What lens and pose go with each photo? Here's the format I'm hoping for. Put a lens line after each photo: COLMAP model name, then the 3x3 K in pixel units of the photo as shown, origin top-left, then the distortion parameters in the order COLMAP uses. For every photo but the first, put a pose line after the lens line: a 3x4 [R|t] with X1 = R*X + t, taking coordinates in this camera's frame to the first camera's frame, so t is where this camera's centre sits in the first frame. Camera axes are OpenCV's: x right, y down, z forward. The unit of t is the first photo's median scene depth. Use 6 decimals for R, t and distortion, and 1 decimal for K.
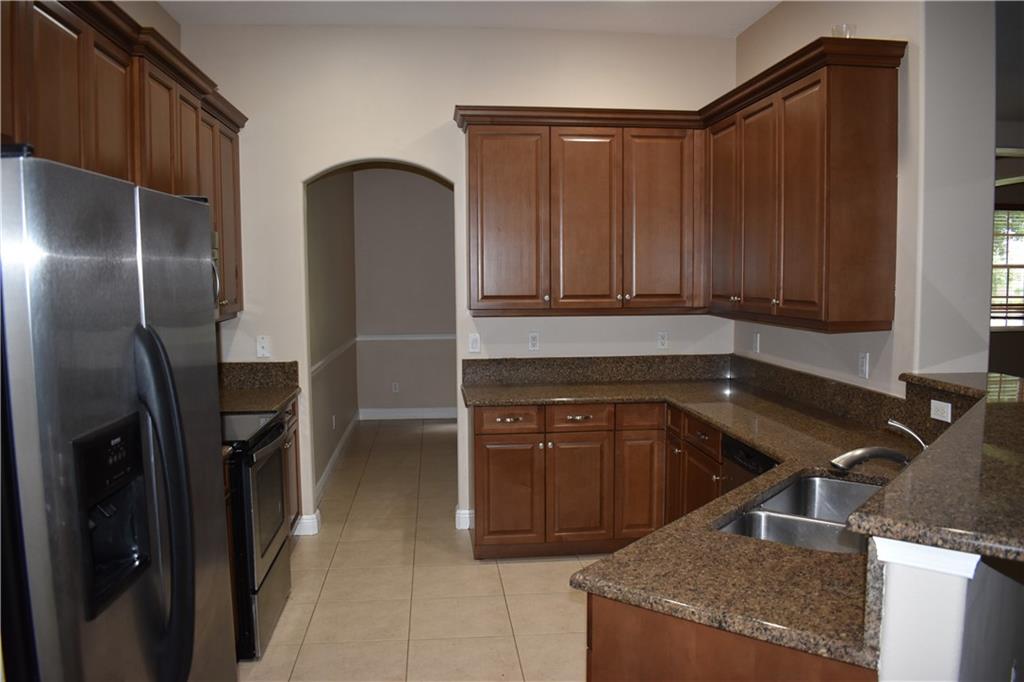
lens RADIAL K [[789.9, 0, 513.8], [0, 789.9, 321.0], [0, 0, 1]] dist [-0.003138, 0.001404]
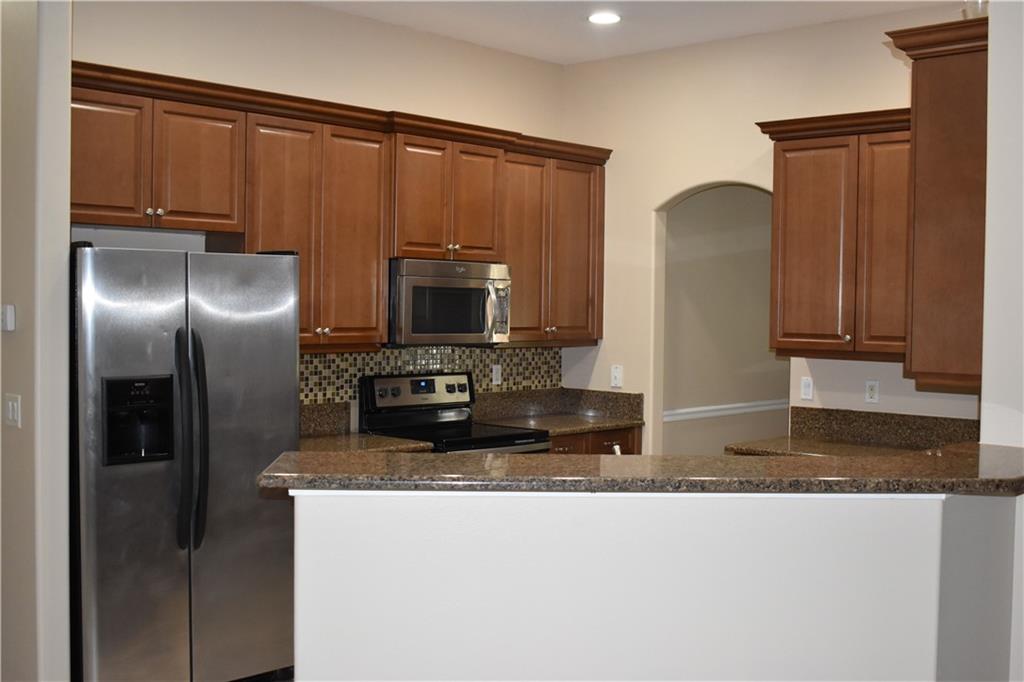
lens RADIAL K [[1171.1, 0, 512.0], [0, 1171.1, 341.0], [0, 0, 1]] dist [0.017309, 0.014062]
pose [[0.634853, 0.035700, -0.771808, 0.737561], [-0.064632, 0.997885, -0.007006, 0.006986], [0.769925, 0.054332, 0.635817, -0.039676]]
